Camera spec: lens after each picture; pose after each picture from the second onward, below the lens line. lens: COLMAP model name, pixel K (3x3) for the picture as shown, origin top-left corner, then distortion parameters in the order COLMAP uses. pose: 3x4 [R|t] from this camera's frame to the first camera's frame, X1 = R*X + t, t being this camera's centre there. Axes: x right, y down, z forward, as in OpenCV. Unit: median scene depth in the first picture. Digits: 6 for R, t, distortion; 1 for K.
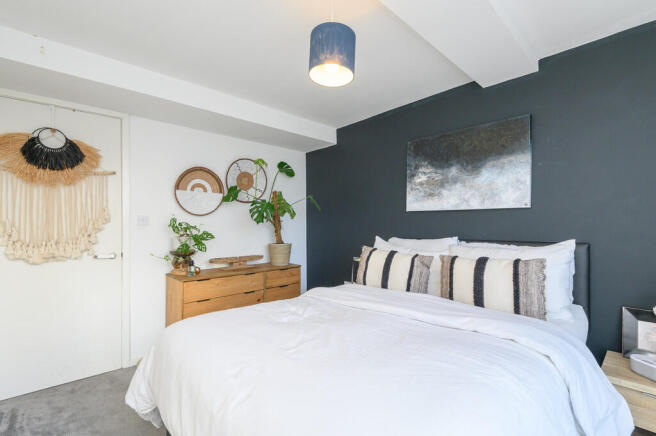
lens RADIAL K [[298.5, 0, 328.3], [0, 298.5, 221.2], [0, 0, 1]] dist [-0.001471, -0.000333]
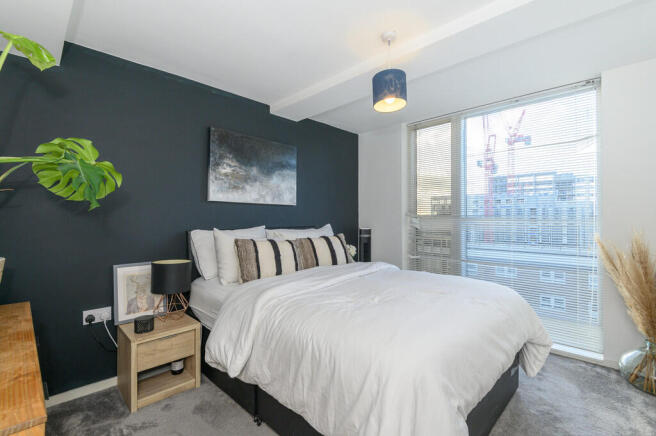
lens RADIAL K [[298.5, 0, 328.0], [0, 298.5, 218.2], [0, 0, 1]] dist [-0.001471, -0.000333]
pose [[-0.070470, -0.005152, 0.997501, -0.770472], [-0.023532, 0.999717, 0.003501, 0.010089], [-0.997236, -0.023227, -0.070571, 0.771203]]
